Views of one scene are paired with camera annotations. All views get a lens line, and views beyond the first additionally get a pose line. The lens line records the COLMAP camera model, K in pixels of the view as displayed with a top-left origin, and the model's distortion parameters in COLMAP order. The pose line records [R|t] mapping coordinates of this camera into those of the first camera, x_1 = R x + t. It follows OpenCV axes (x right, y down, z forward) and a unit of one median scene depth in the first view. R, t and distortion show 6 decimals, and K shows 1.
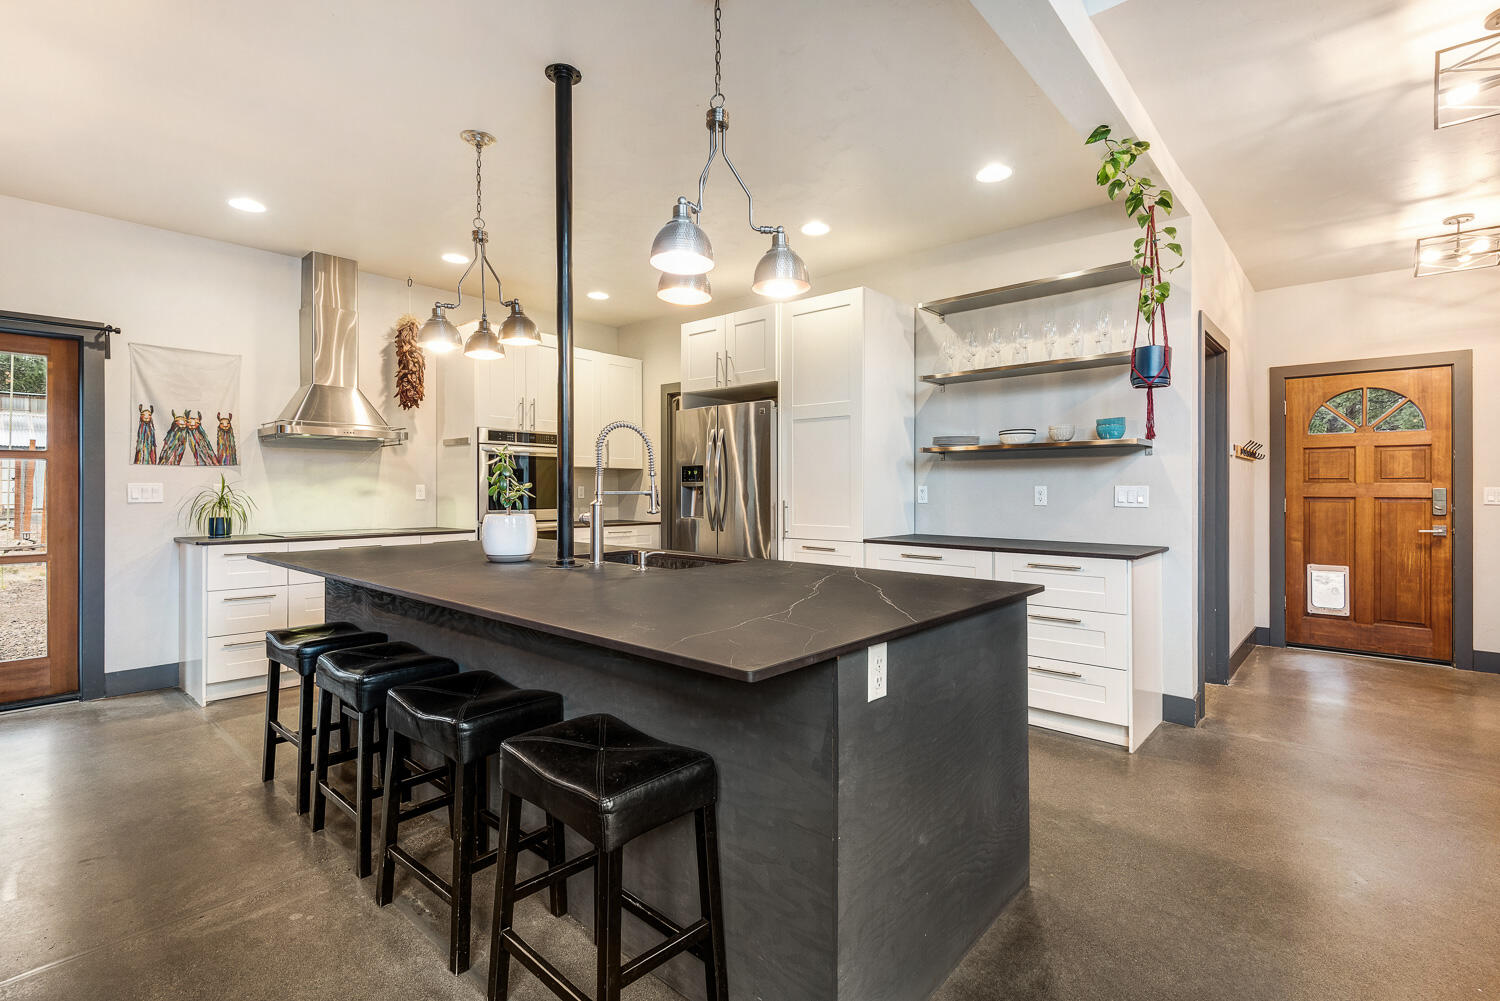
lens RADIAL K [[692.4, 0, 753.5], [0, 692.4, 488.4], [0, 0, 1]] dist [0.014763, -0.011460]
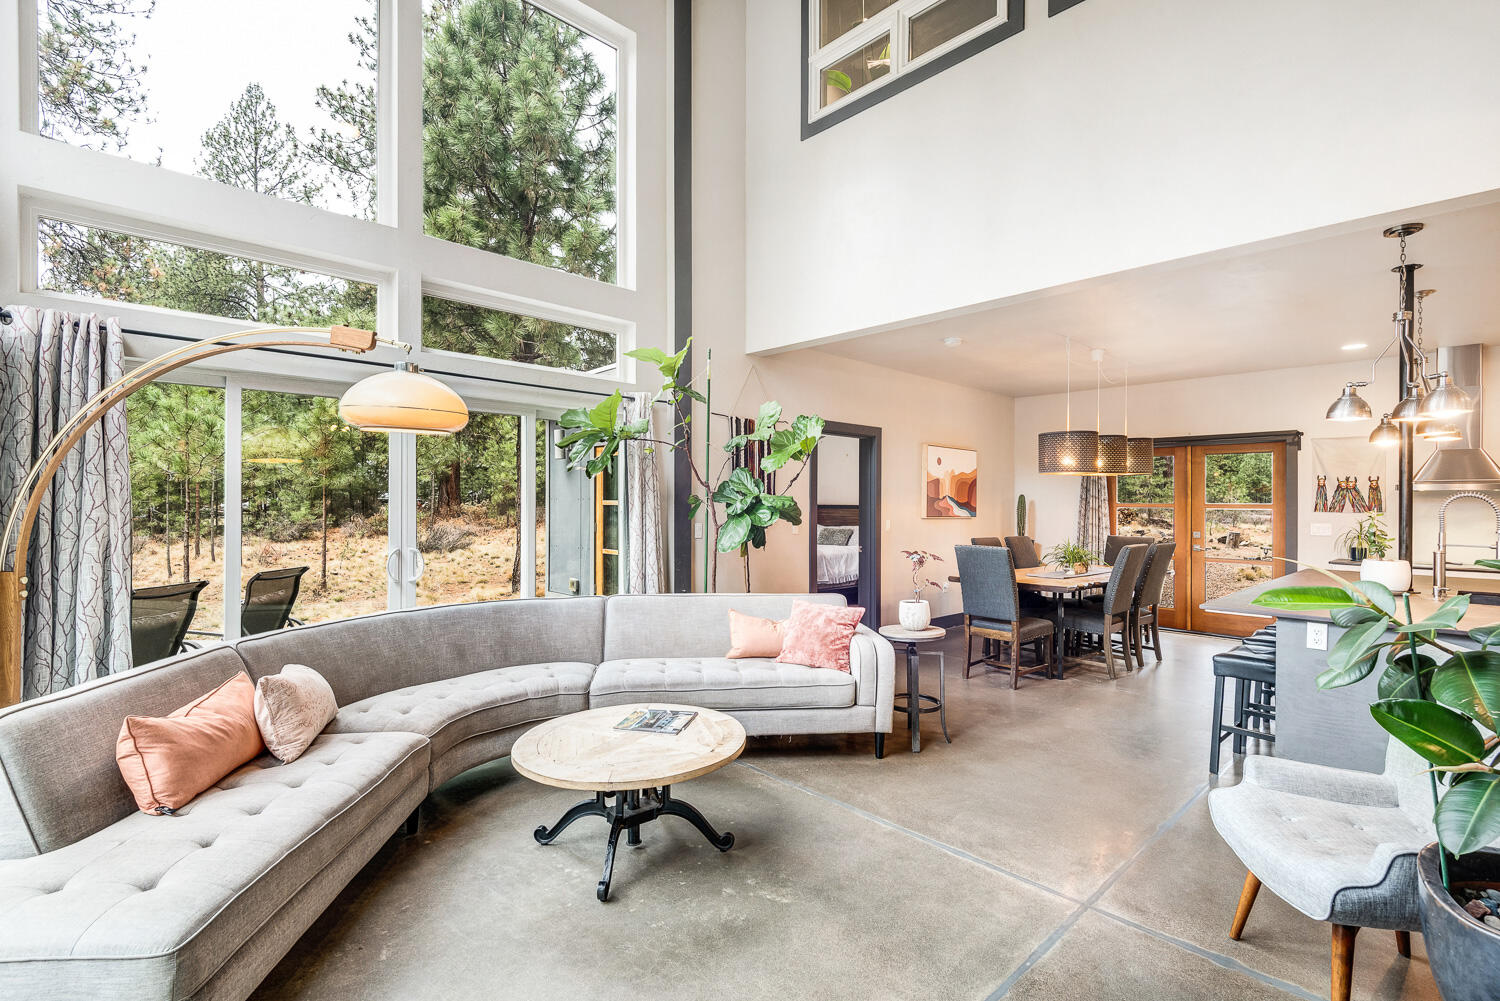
lens RADIAL K [[689.4, 0, 748.8], [0, 689.4, 508.8], [0, 0, 1]] dist [0.002088, -0.000509]
pose [[-0.093199, 0.004274, -0.995638, 0.781584], [-0.008297, 0.999953, 0.005070, -0.035542], [0.995613, 0.008733, -0.093159, -0.166053]]
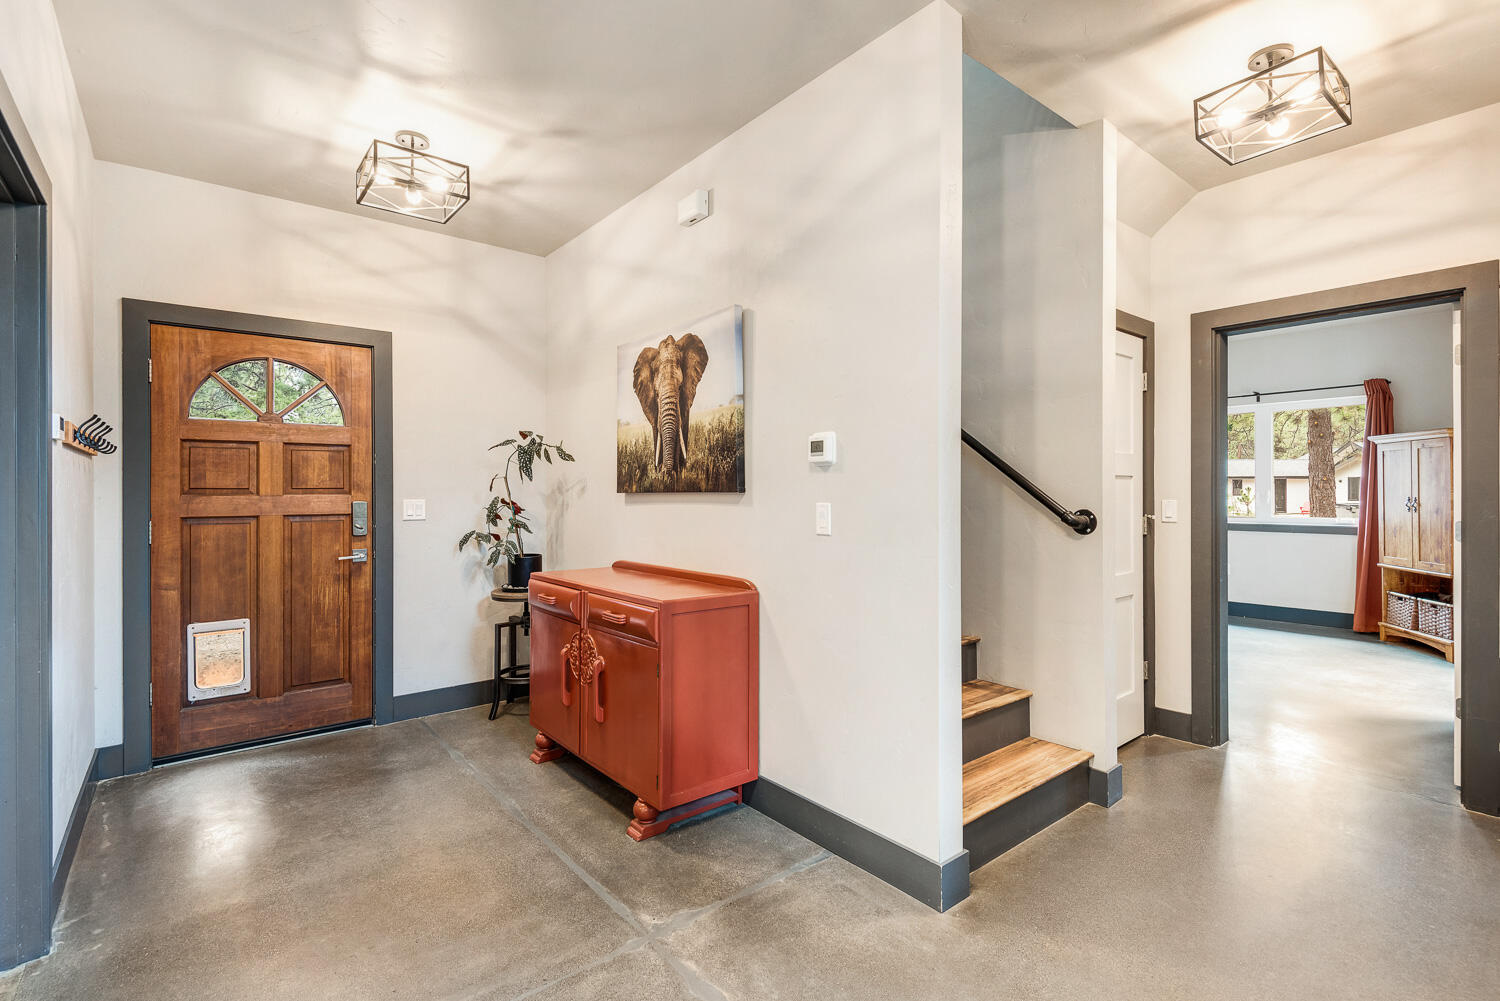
lens RADIAL K [[692.4, 0, 753.5], [0, 692.4, 488.4], [0, 0, 1]] dist [0.014763, -0.011460]
pose [[0.163040, 0.000833, 0.986619, 0.313237], [0.006405, 0.999978, -0.001903, -0.011632], [-0.986599, 0.006629, 0.163031, 0.473938]]
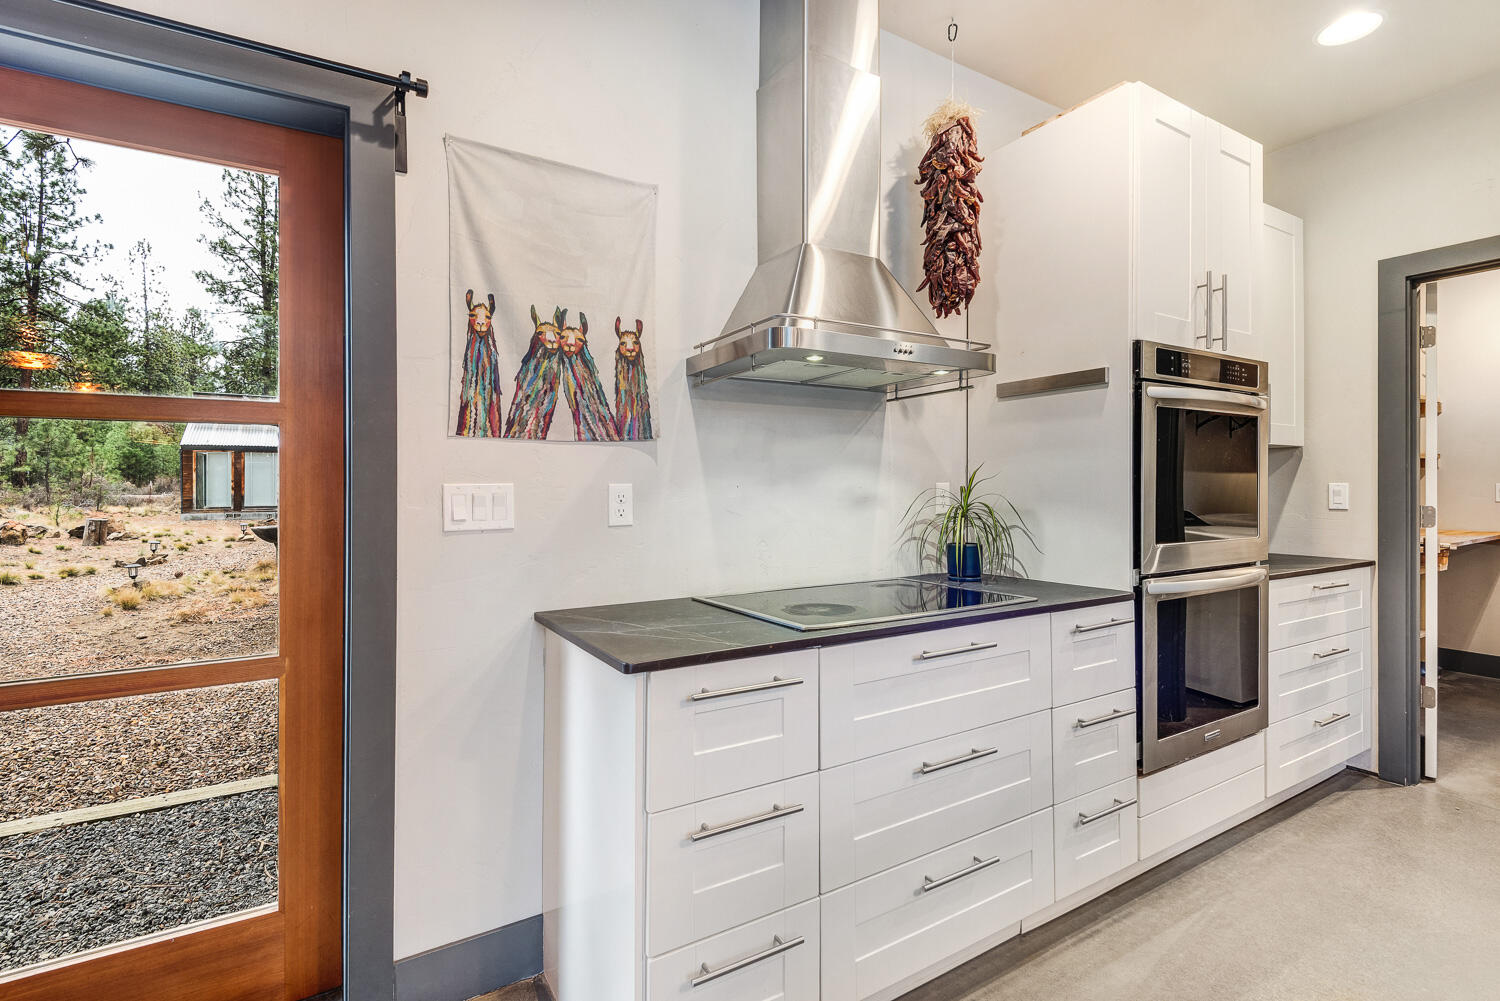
lens RADIAL K [[694.6, 0, 754.0], [0, 694.6, 477.7], [0, 0, 1]] dist [0.039265, -0.030971]
pose [[0.955497, -0.010034, -0.294829, -0.544454], [0.006457, 0.999893, -0.013106, -0.003825], [0.294929, 0.010619, 0.955460, 0.595373]]
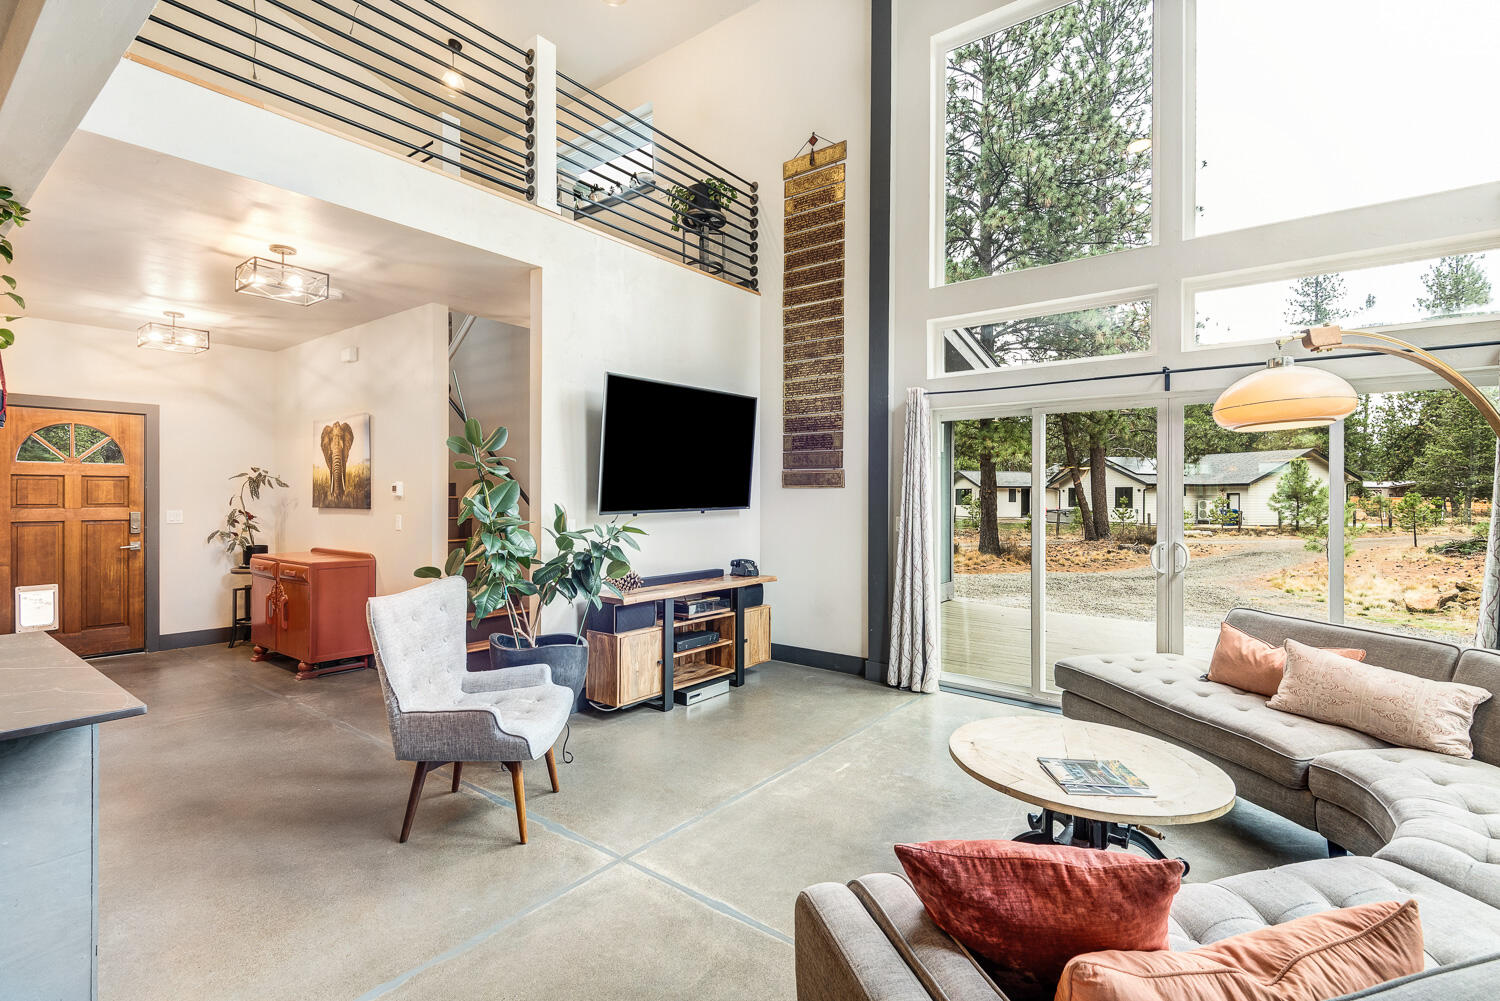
lens RADIAL K [[693.1, 0, 750.0], [0, 693.1, 500.5], [0, 0, 1]] dist [-0.005088, -0.000903]
pose [[-0.068170, -0.009702, 0.997627, -0.357429], [-0.002933, 0.999950, 0.009524, -0.039145], [-0.997669, -0.002277, -0.068195, -0.021374]]
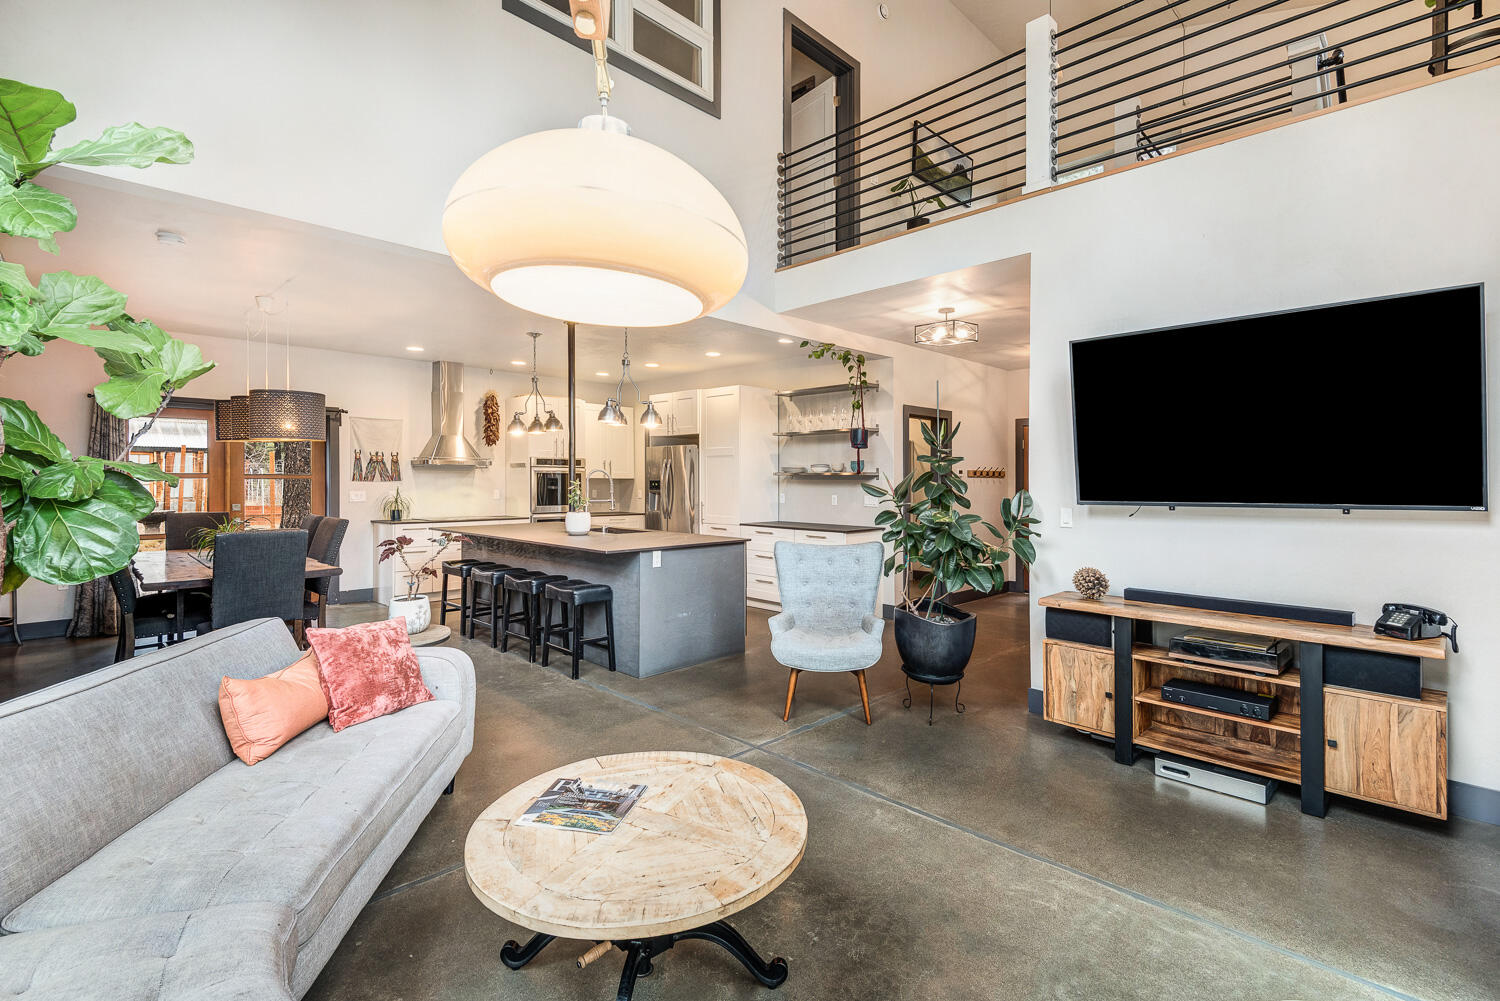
lens RADIAL K [[694.6, 0, 754.0], [0, 694.6, 477.7], [0, 0, 1]] dist [0.039265, -0.030971]
pose [[0.998548, 0.002138, -0.053828, 0.270199], [-0.002244, 0.999996, -0.001908, -0.039508], [0.053824, 0.002026, 0.998548, -0.758223]]
